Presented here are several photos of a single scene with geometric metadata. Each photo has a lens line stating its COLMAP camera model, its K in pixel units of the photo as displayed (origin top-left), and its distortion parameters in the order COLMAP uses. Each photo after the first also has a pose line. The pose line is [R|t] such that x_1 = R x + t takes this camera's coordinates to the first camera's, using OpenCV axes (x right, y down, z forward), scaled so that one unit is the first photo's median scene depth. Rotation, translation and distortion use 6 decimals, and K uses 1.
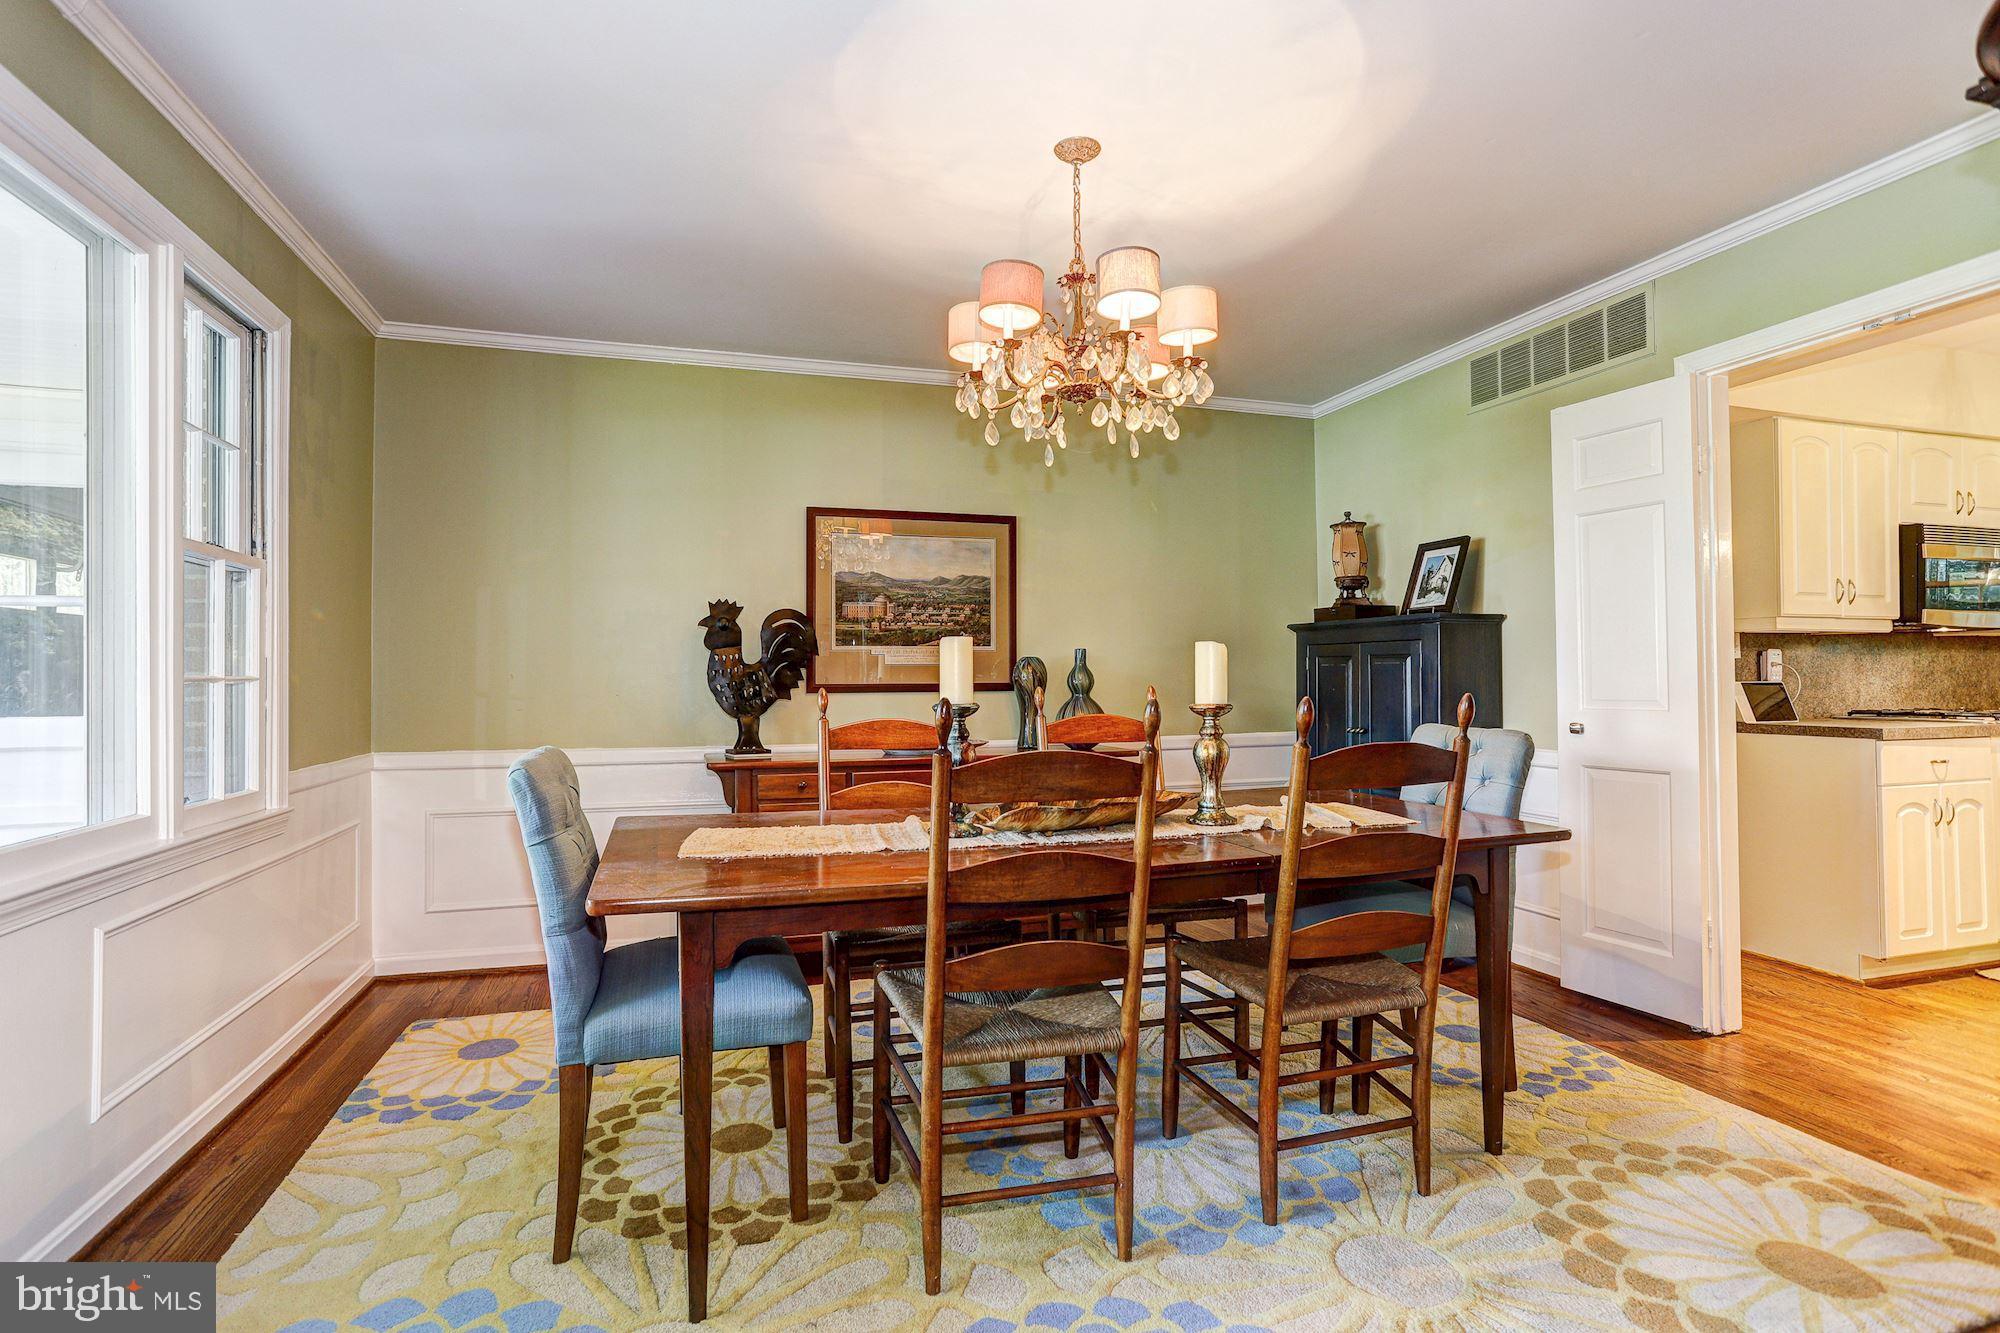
lens RADIAL K [[954.4, 0, 970.9], [0, 954.4, 630.2], [0, 0, 1]] dist [-0.003472, -0.000578]
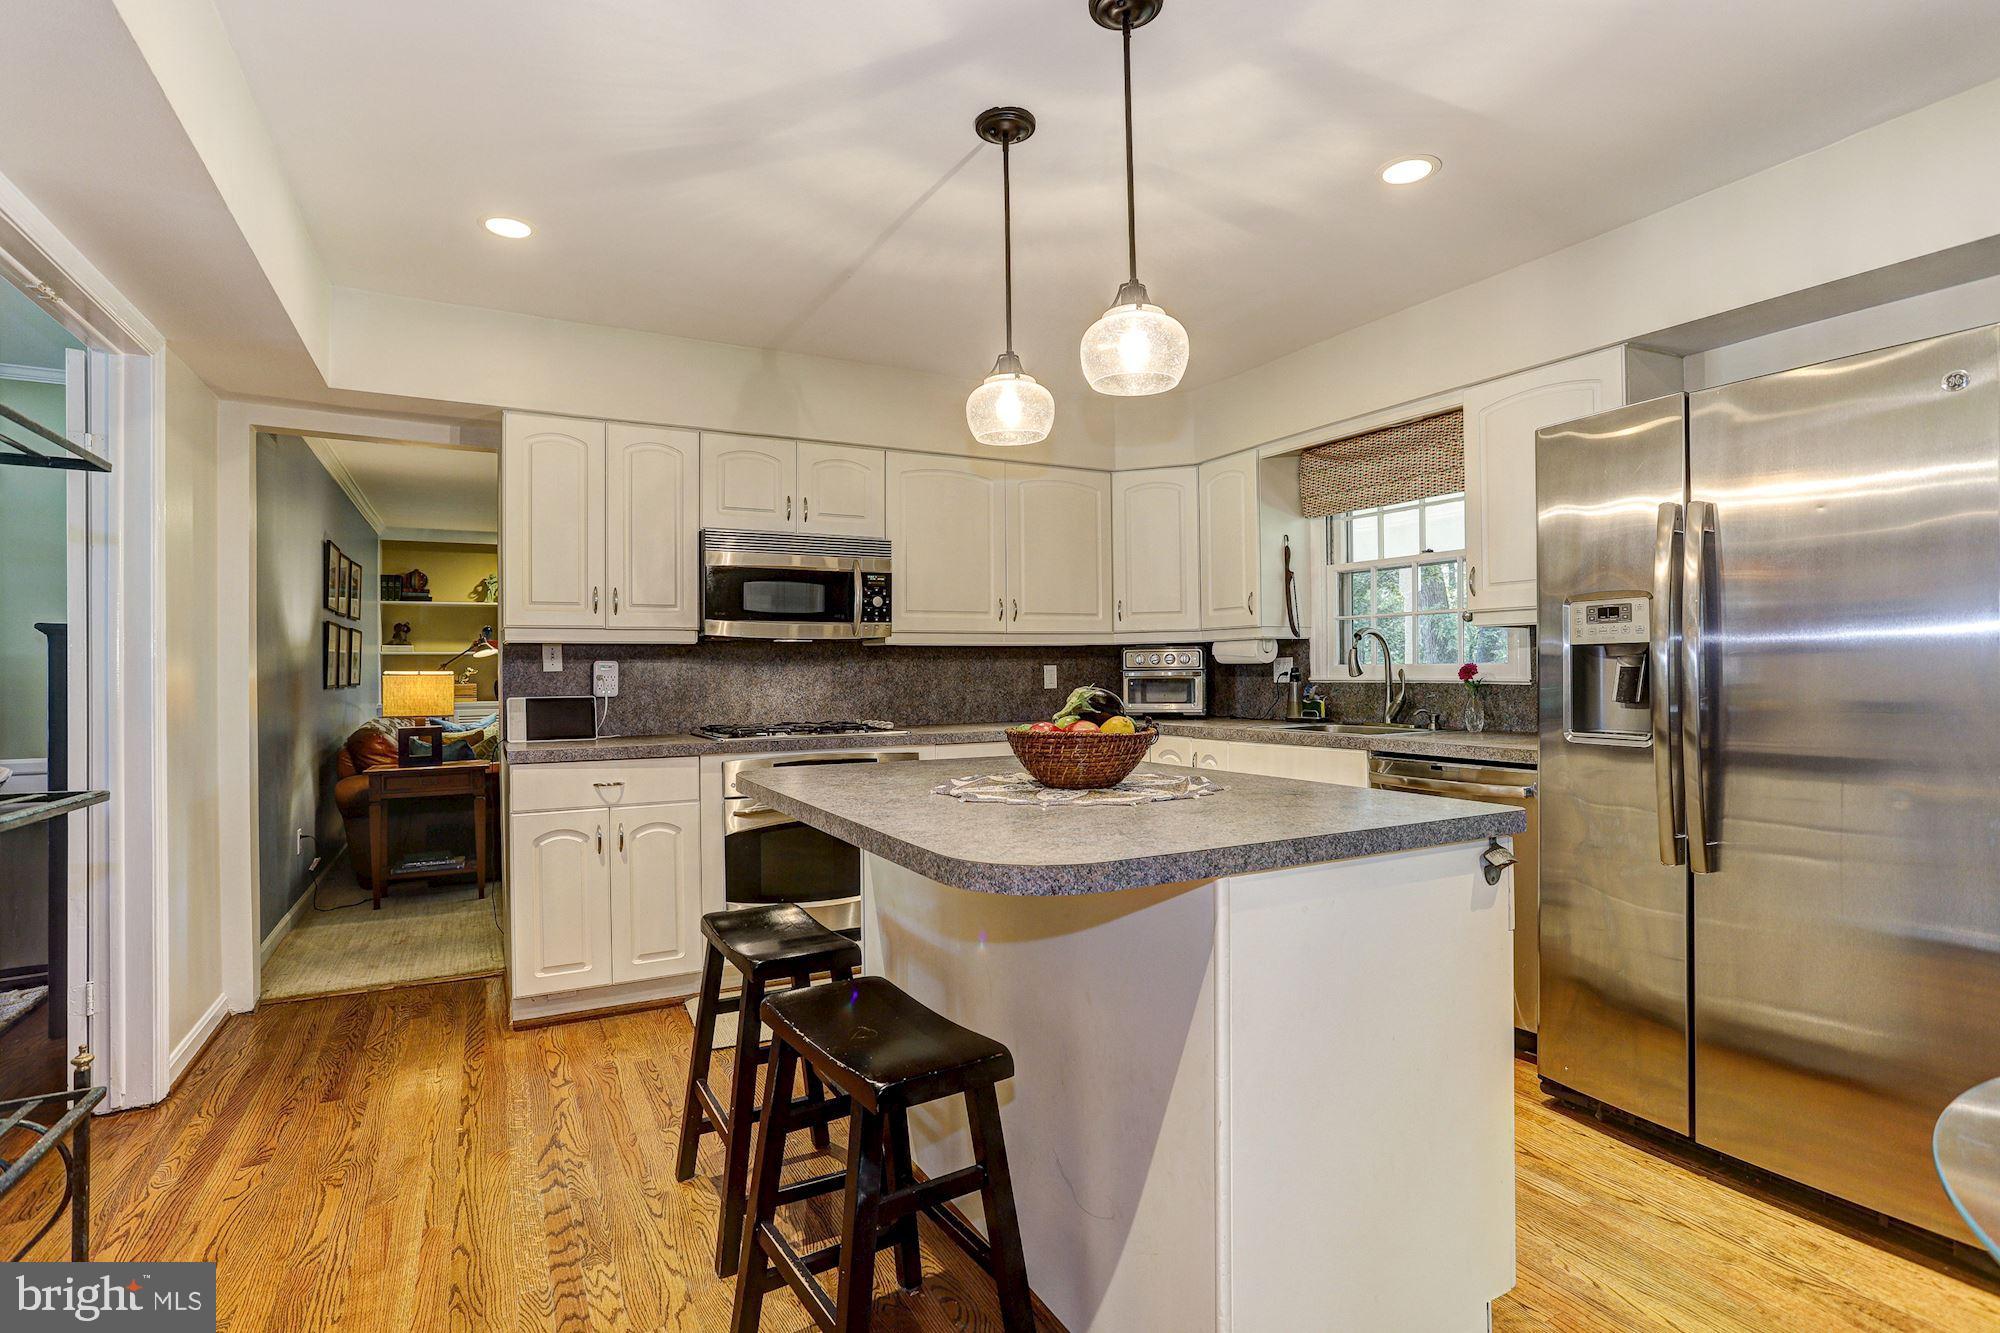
lens RADIAL K [[973.4, 0, 977.1], [0, 973.4, 663.5], [0, 0, 1]] dist [-0.060976, 0.039195]
pose [[0.981344, -0.003735, 0.192223, 1.063415], [-0.004360, 0.999122, 0.041670, -0.019706], [-0.192209, -0.041731, 0.980466, 0.004006]]
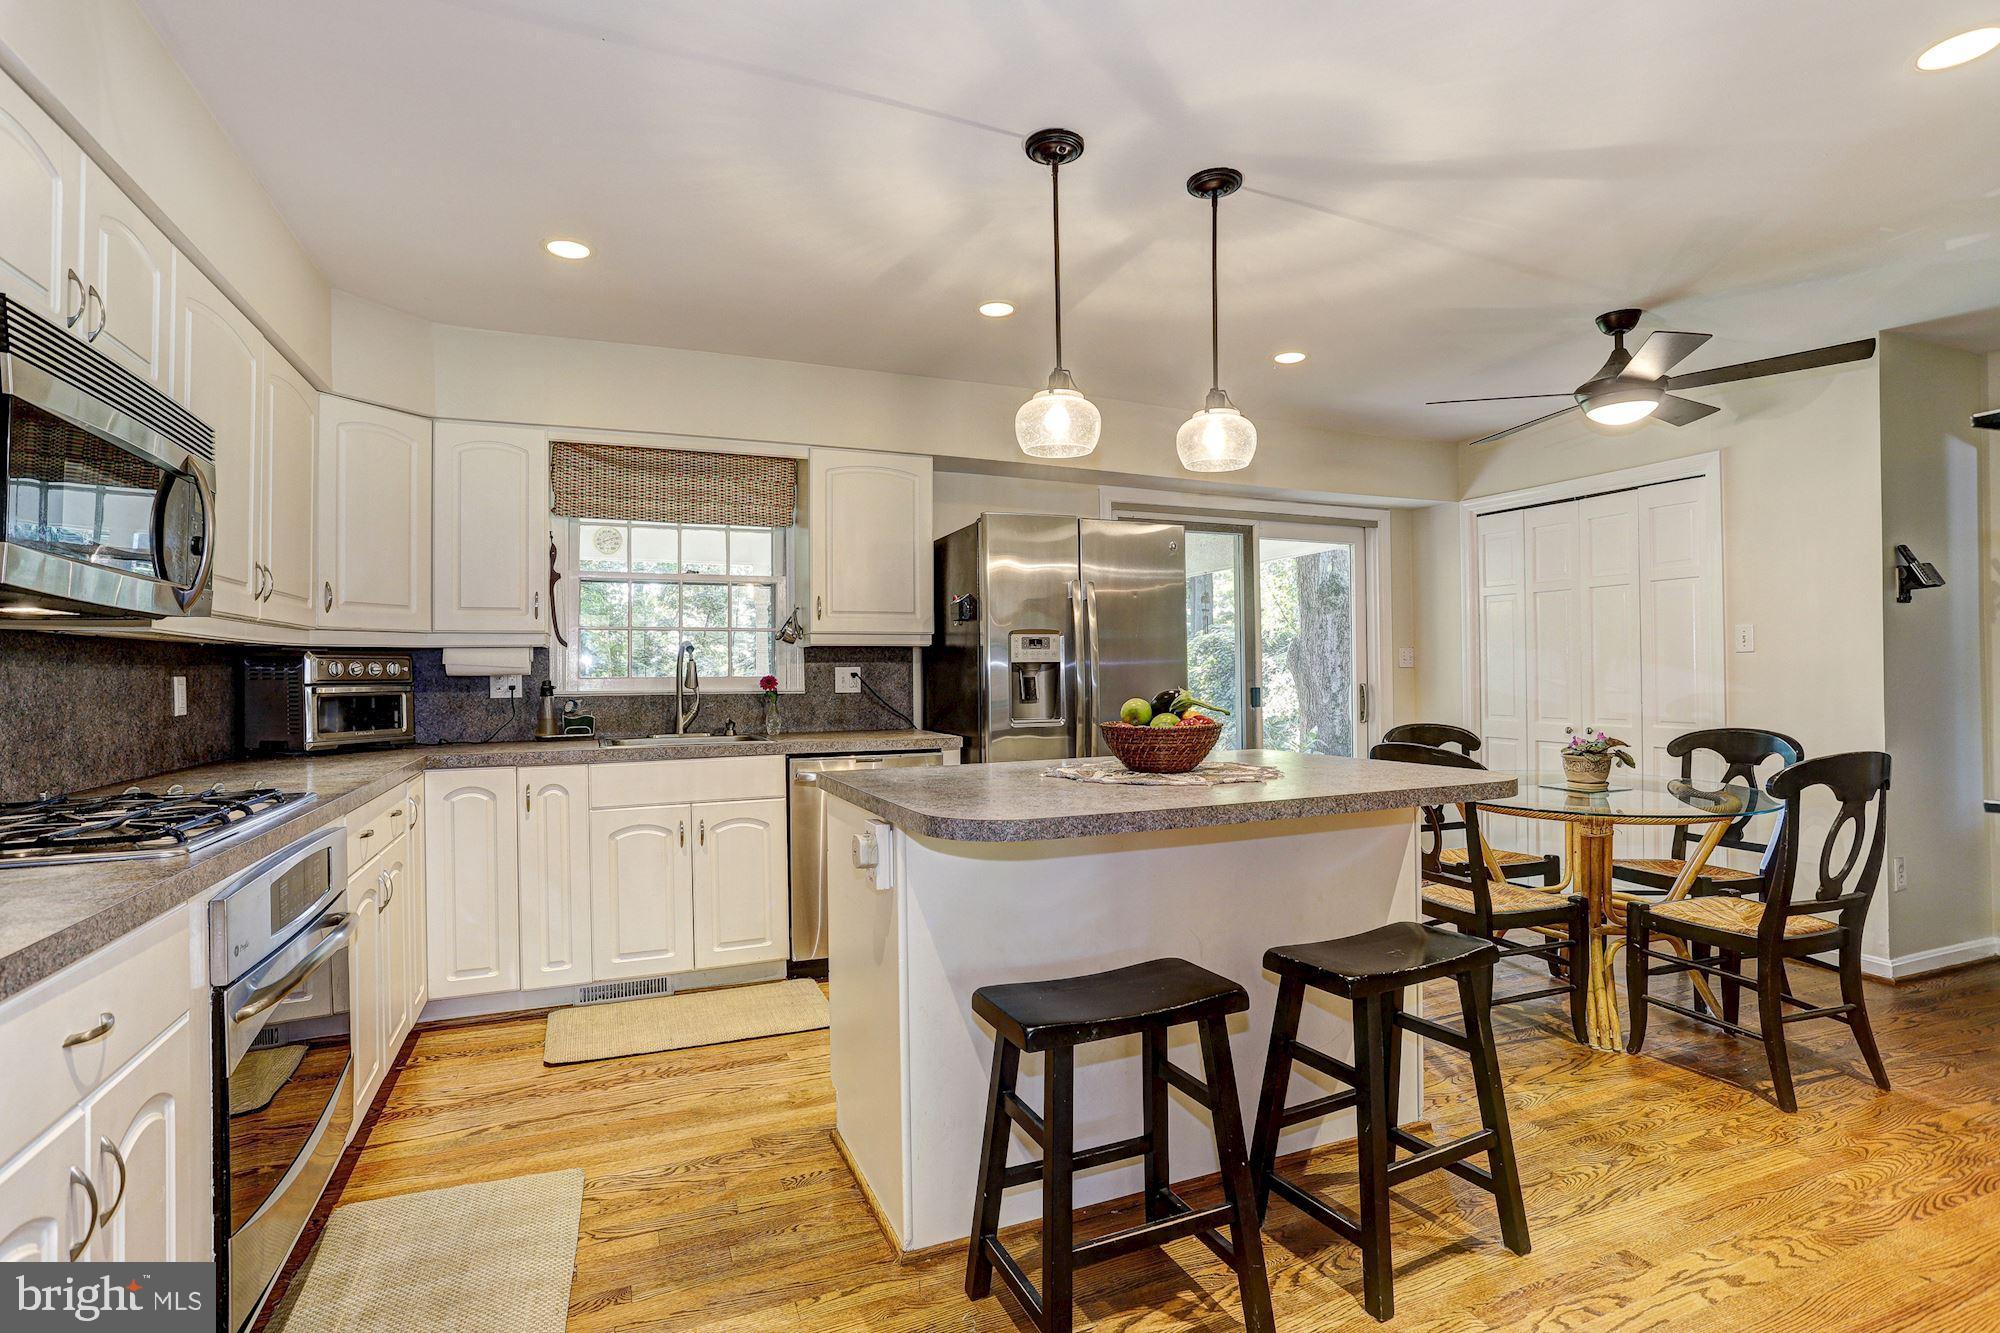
lens RADIAL K [[974.5, 0, 991.0], [0, 974.5, 662.5], [0, 0, 1]] dist [-0.058979, 0.036596]
pose [[-0.110295, 0.016911, 0.993755, 0.608684], [-0.040420, 0.998952, -0.021486, 0.013940], [-0.993077, -0.042537, -0.109496, 0.672804]]
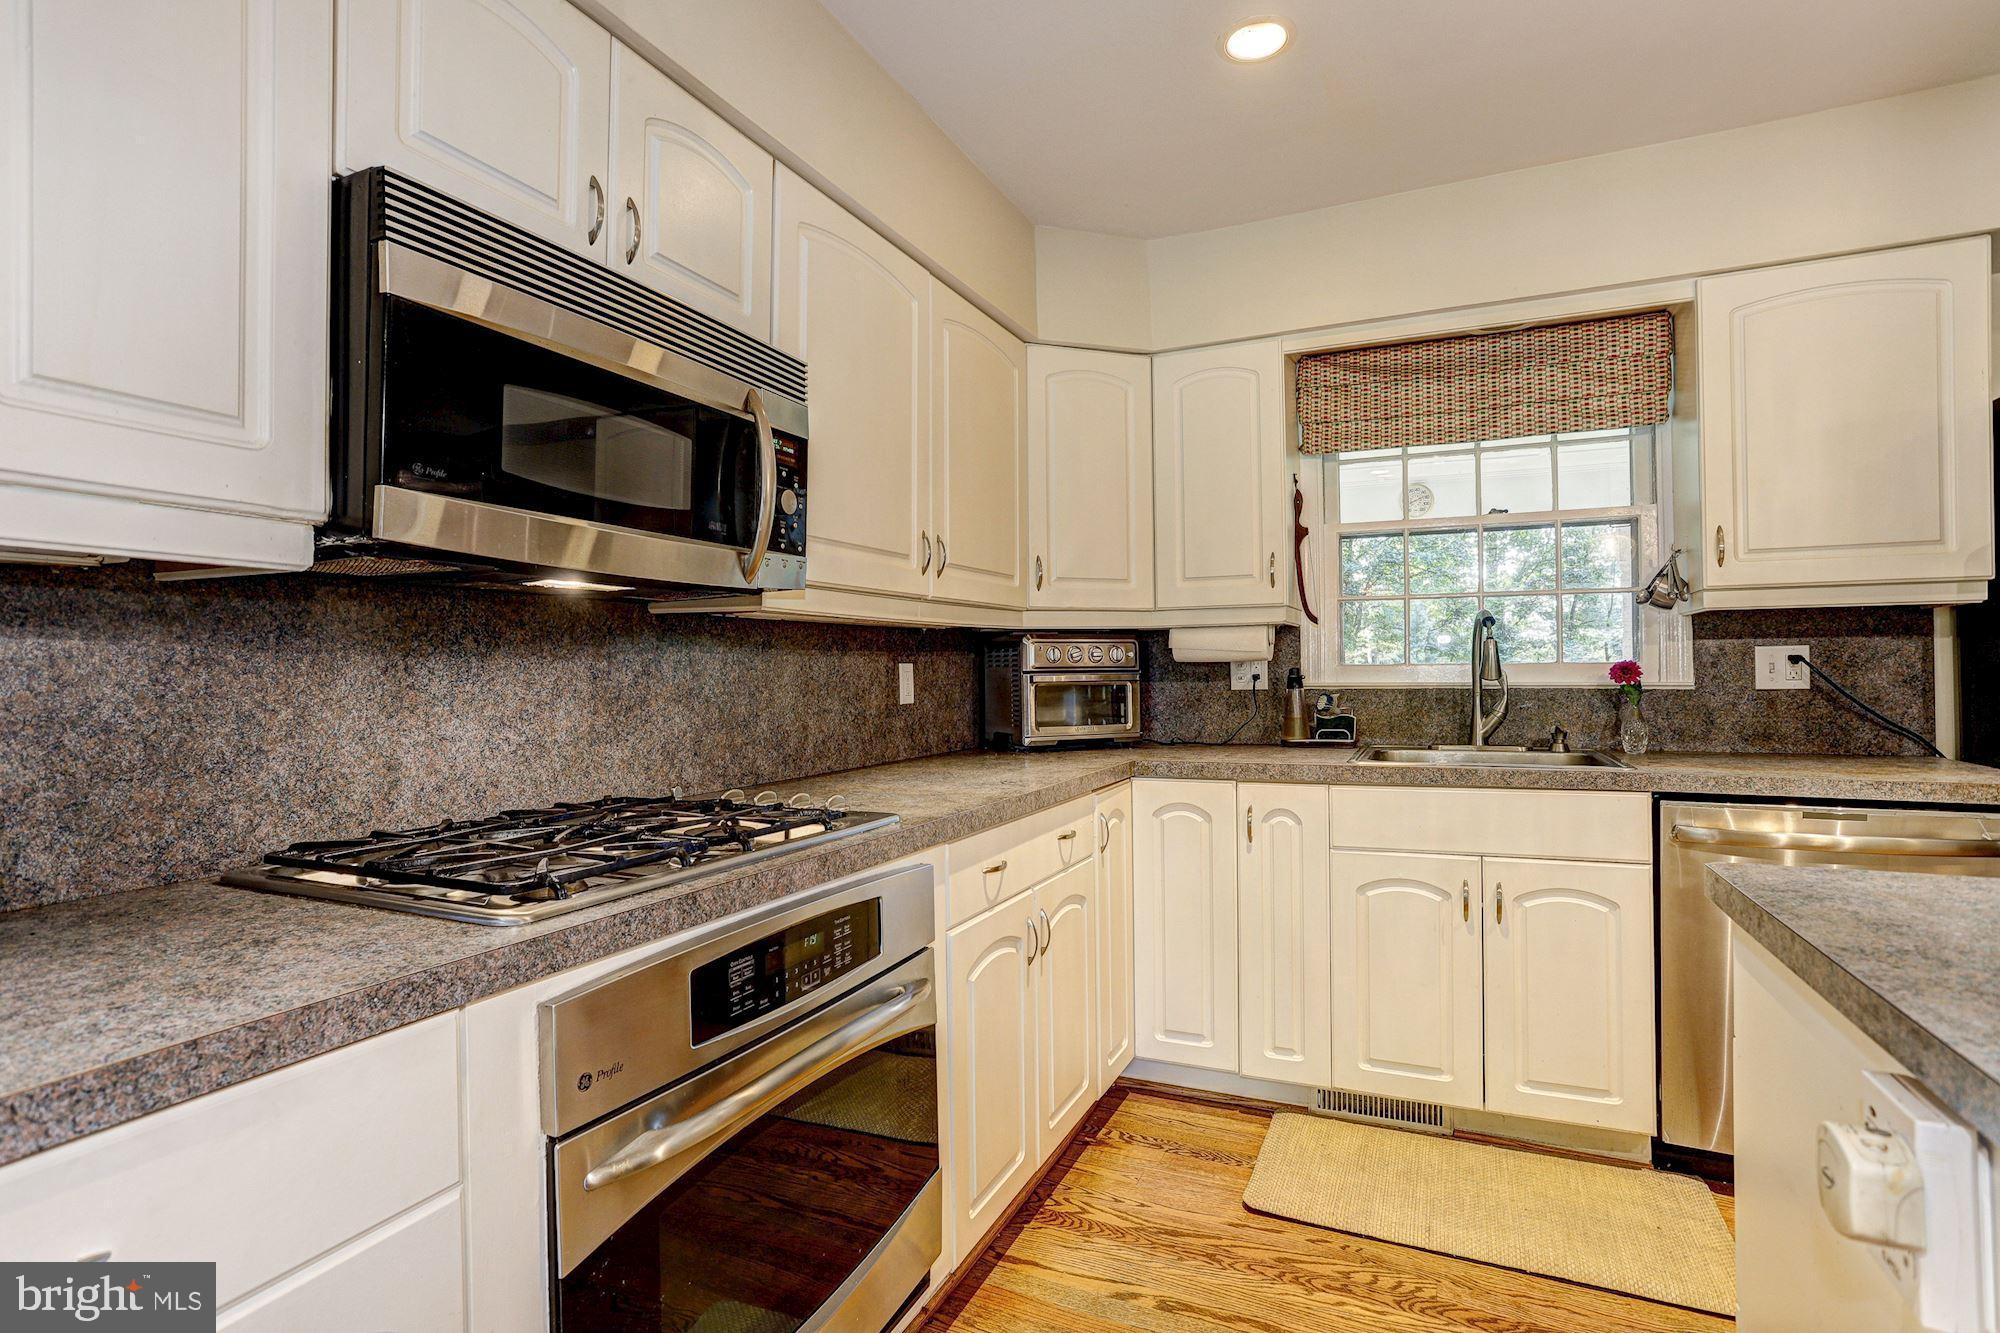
lens RADIAL K [[975.1, 0, 985.1], [0, 975.1, 662.8], [0, 0, 1]] dist [-0.058004, 0.029033]
pose [[0.666523, 0.003809, 0.745475, 0.900848], [-0.031056, 0.999261, 0.022661, 0.015580], [-0.744837, -0.038255, 0.666149, 0.686512]]
